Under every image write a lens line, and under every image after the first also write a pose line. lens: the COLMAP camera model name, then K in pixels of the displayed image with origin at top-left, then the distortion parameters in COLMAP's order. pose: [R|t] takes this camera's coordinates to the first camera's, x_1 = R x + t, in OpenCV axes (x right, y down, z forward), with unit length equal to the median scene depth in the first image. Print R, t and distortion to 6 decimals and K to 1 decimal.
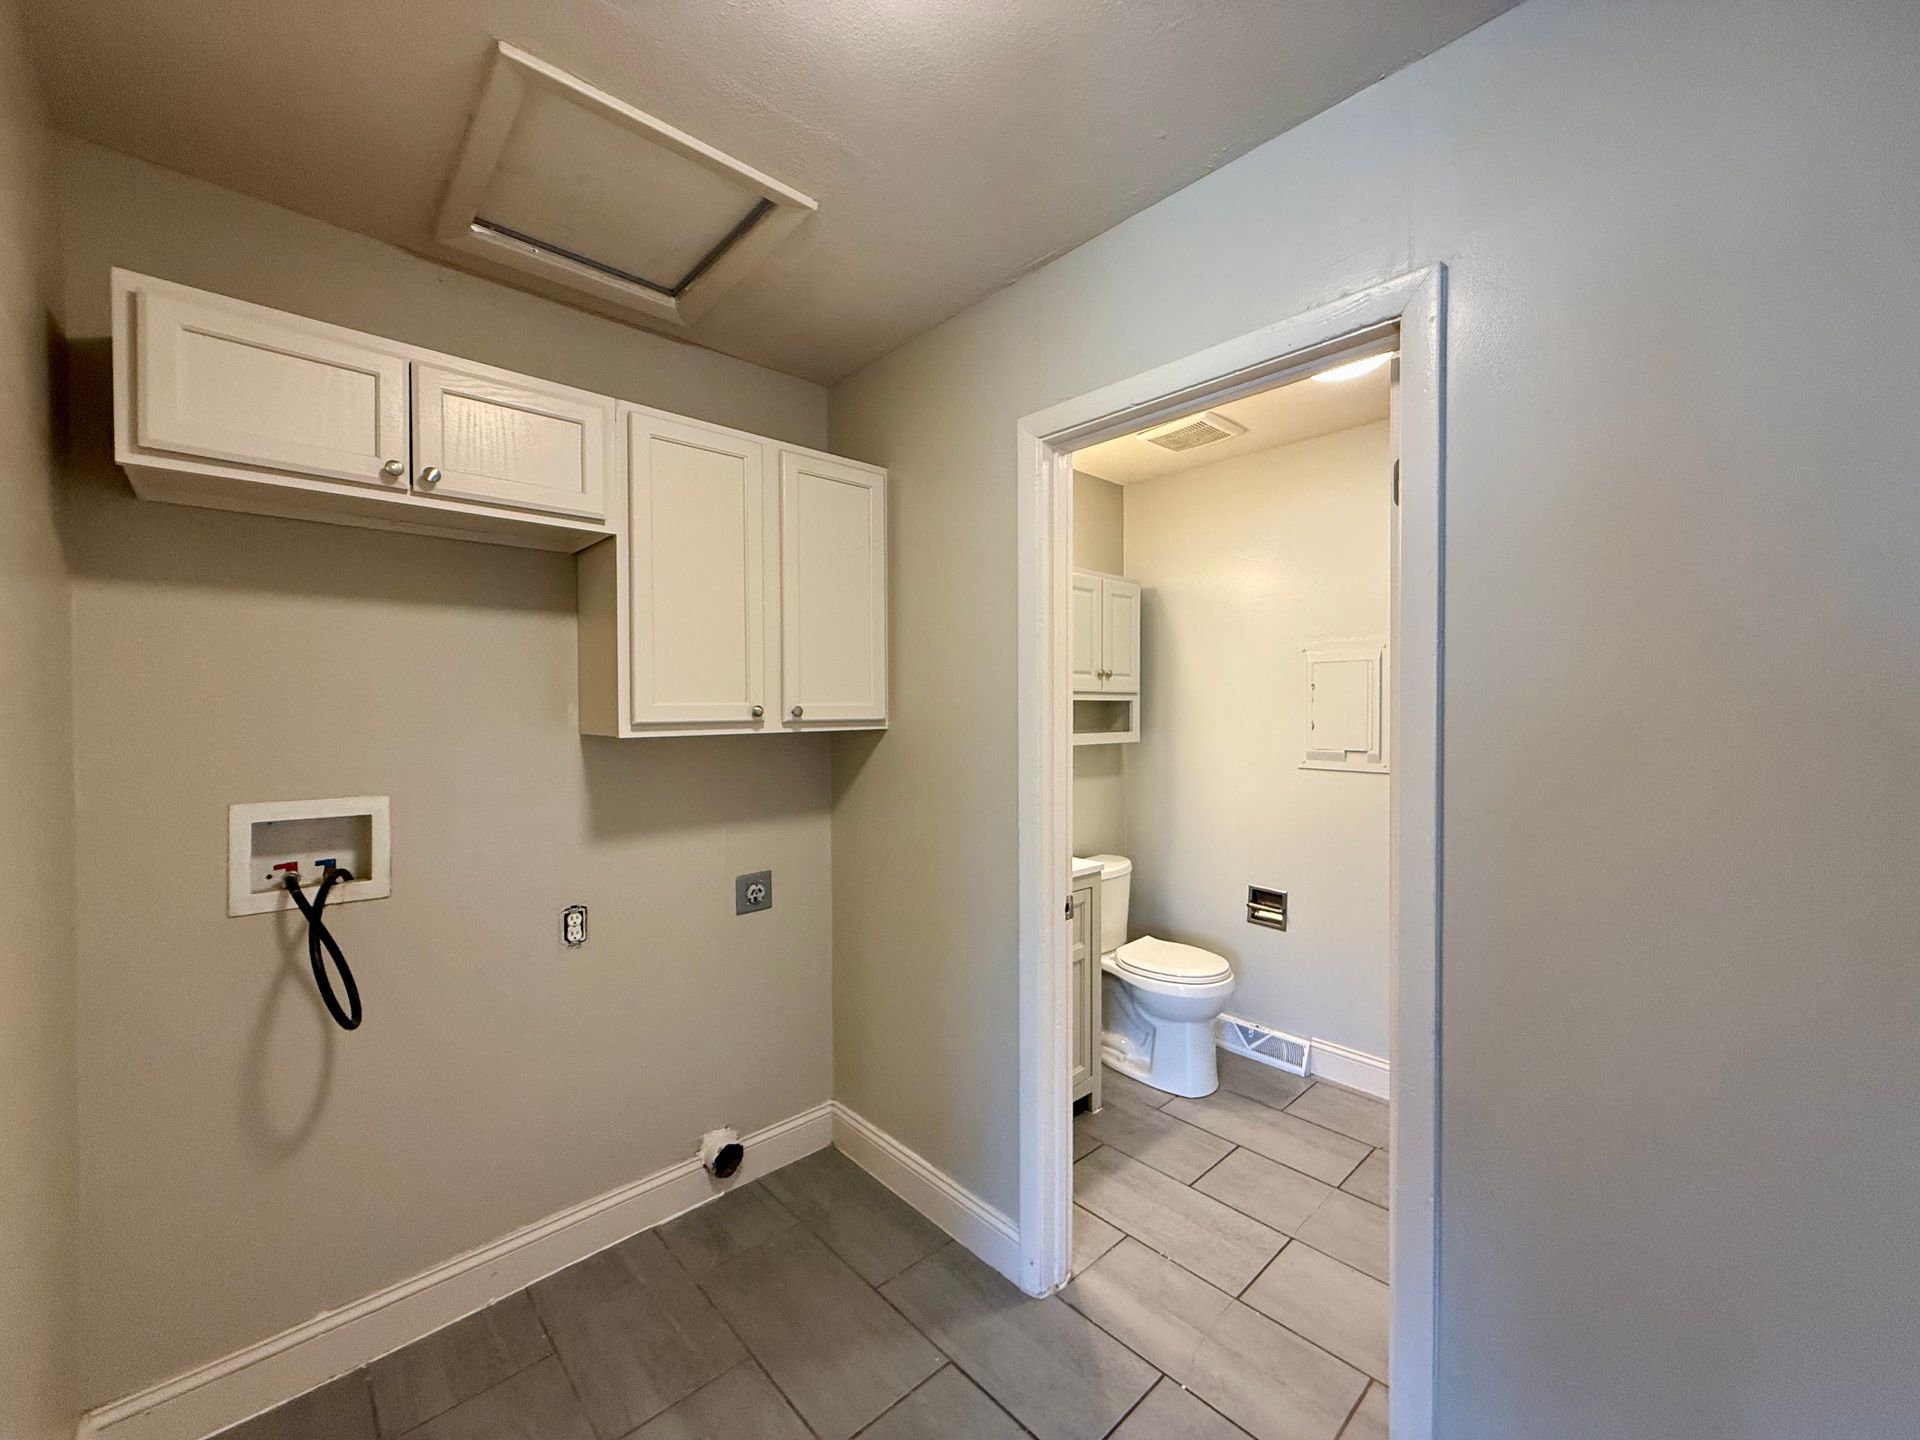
lens RADIAL K [[776.0, 0, 953.0], [0, 776.0, 716.7], [0, 0, 1]] dist [-0.000121, 0.000143]
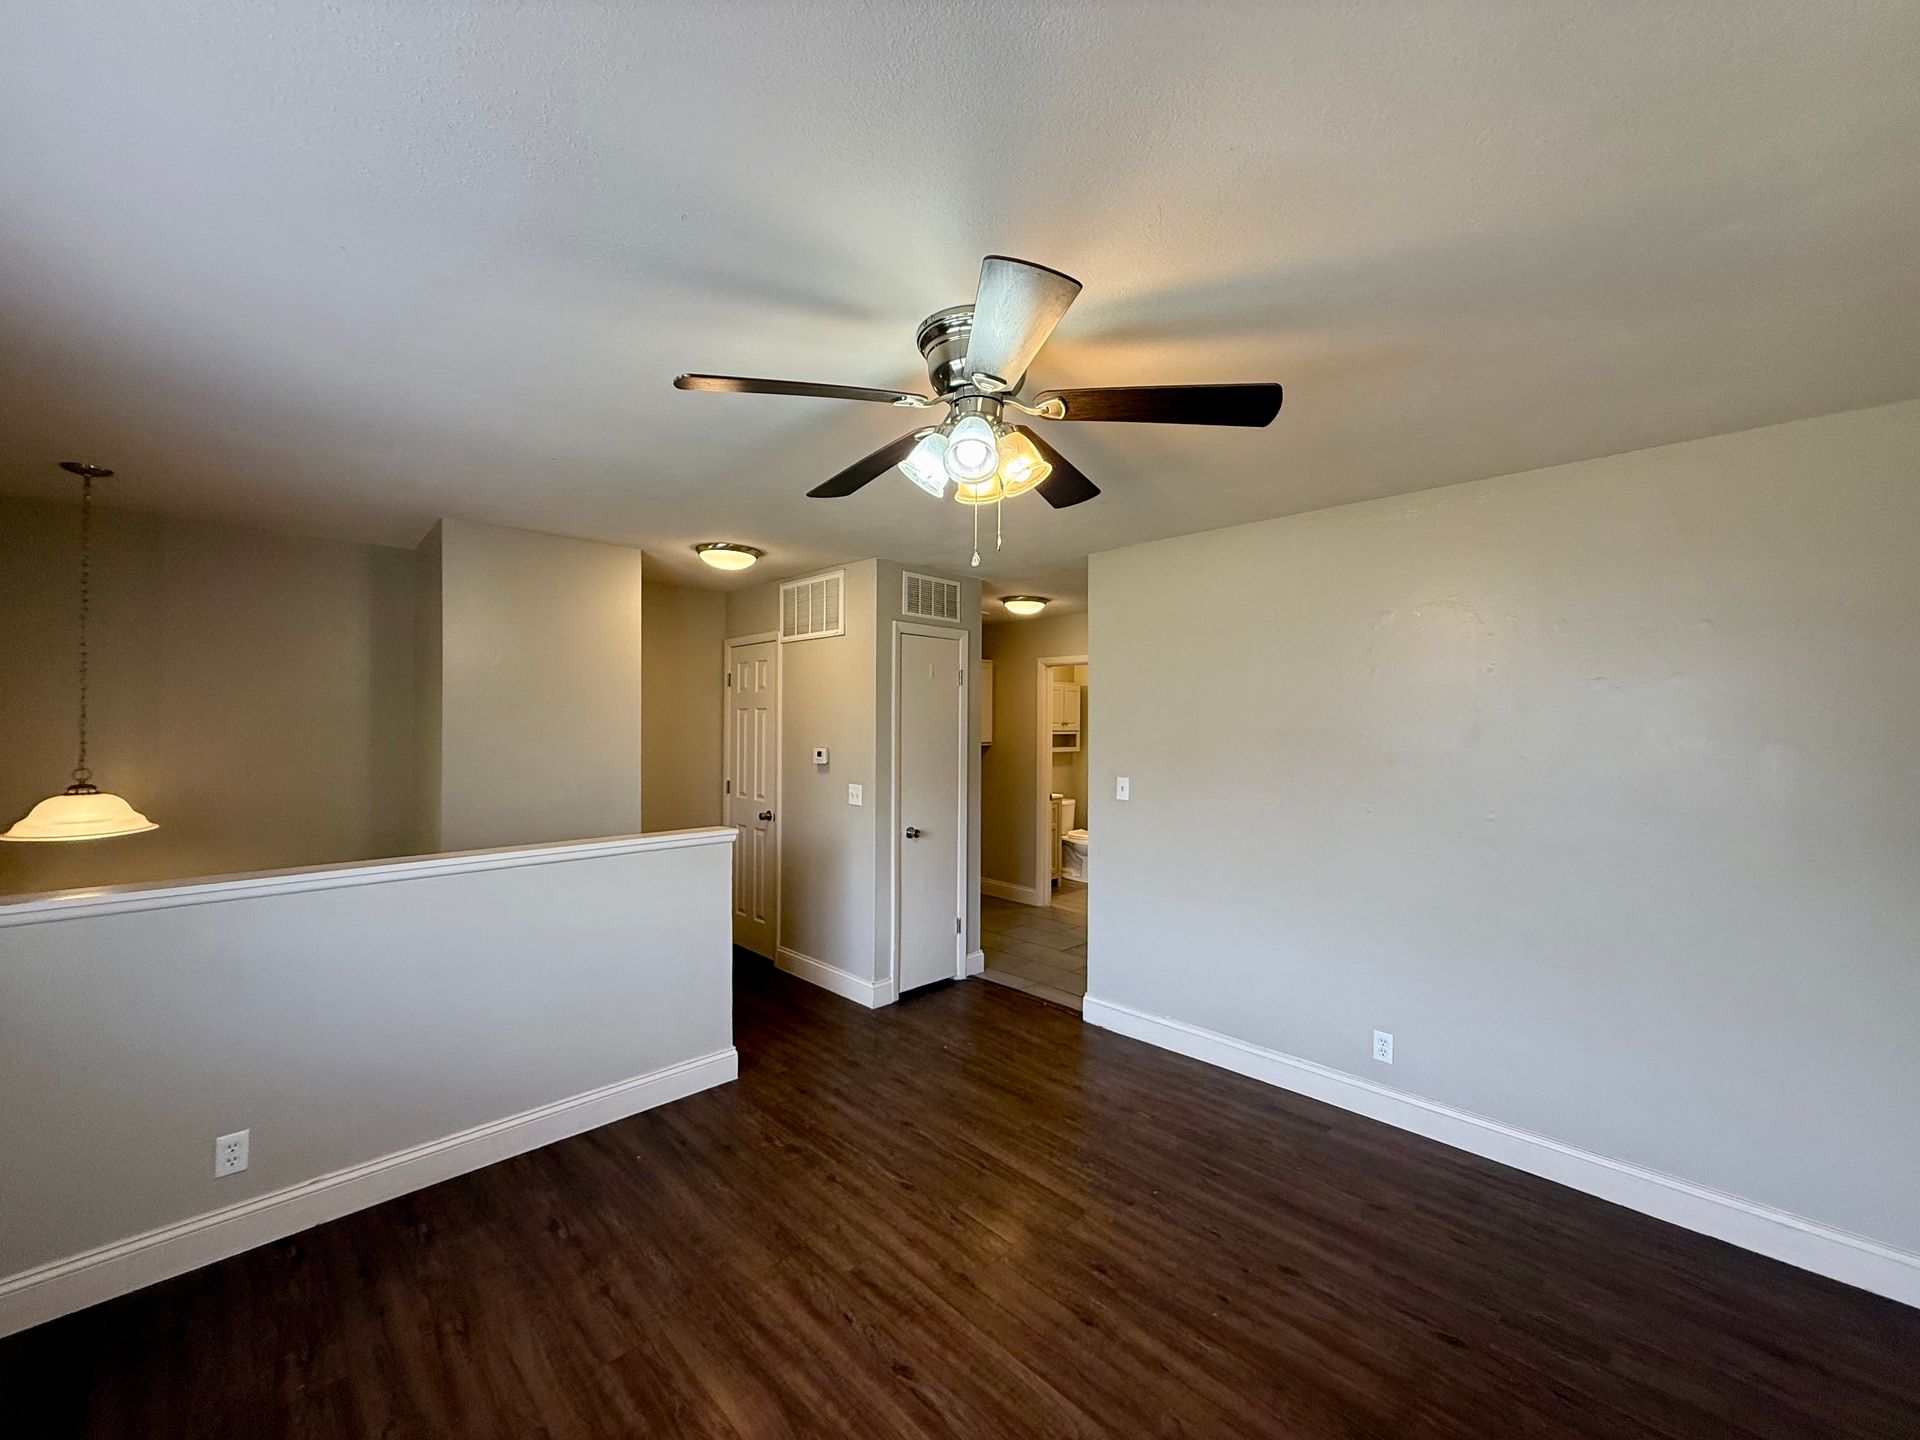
lens RADIAL K [[776.0, 0, 953.0], [0, 776.0, 716.7], [0, 0, 1]] dist [-0.000121, 0.000143]
pose [[0.999521, 0.015546, 0.026758, -0.272163], [-0.015016, 0.999689, -0.019886, -0.026640], [-0.027058, 0.019475, 0.999444, -1.742325]]
